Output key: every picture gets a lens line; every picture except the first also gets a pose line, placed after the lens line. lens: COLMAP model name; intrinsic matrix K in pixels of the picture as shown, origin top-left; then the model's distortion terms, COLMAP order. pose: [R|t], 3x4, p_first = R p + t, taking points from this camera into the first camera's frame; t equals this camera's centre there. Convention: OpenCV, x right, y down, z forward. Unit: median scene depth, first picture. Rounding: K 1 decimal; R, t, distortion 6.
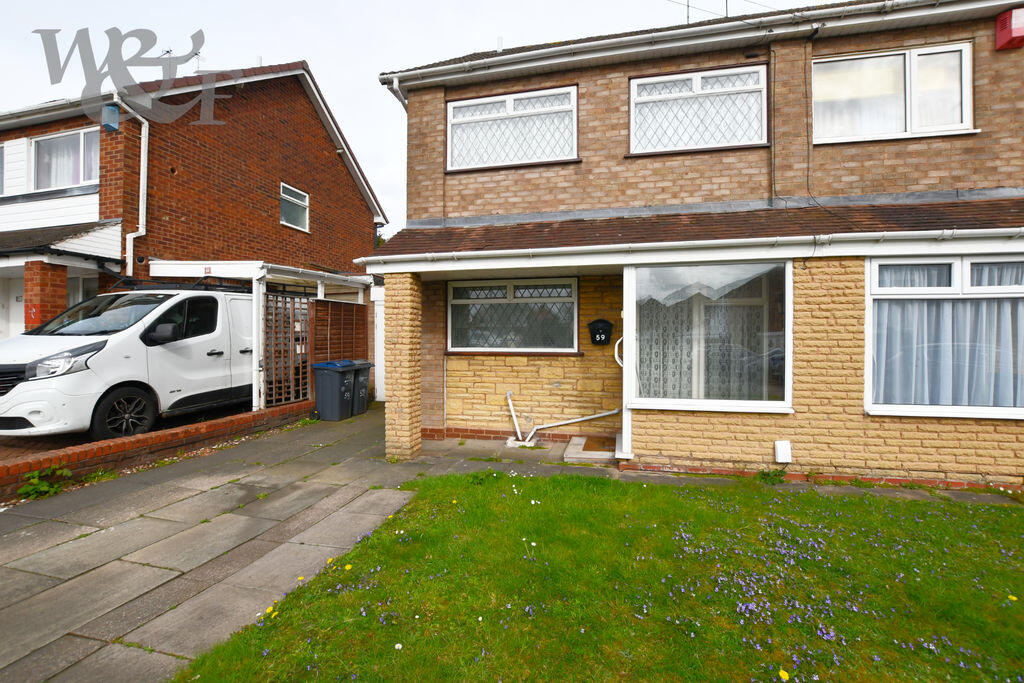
lens RADIAL K [[455.1, 0, 516.6], [0, 455.1, 336.7], [0, 0, 1]] dist [-0.028117, 0.003353]
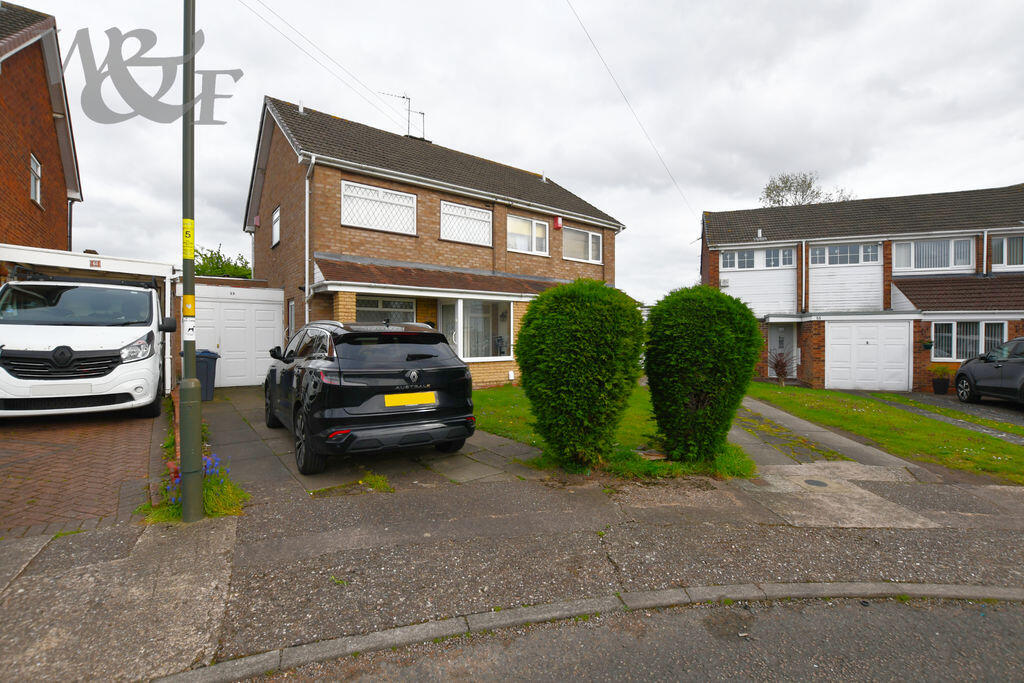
lens RADIAL K [[455.1, 0, 511.9], [0, 455.1, 340.1], [0, 0, 1]] dist [-0.028117, 0.003353]
pose [[0.615547, -0.008264, 0.788057, -1.126335], [-0.004621, 0.999890, 0.014095, 0.010578], [-0.788087, -0.012318, 0.615441, -0.472623]]
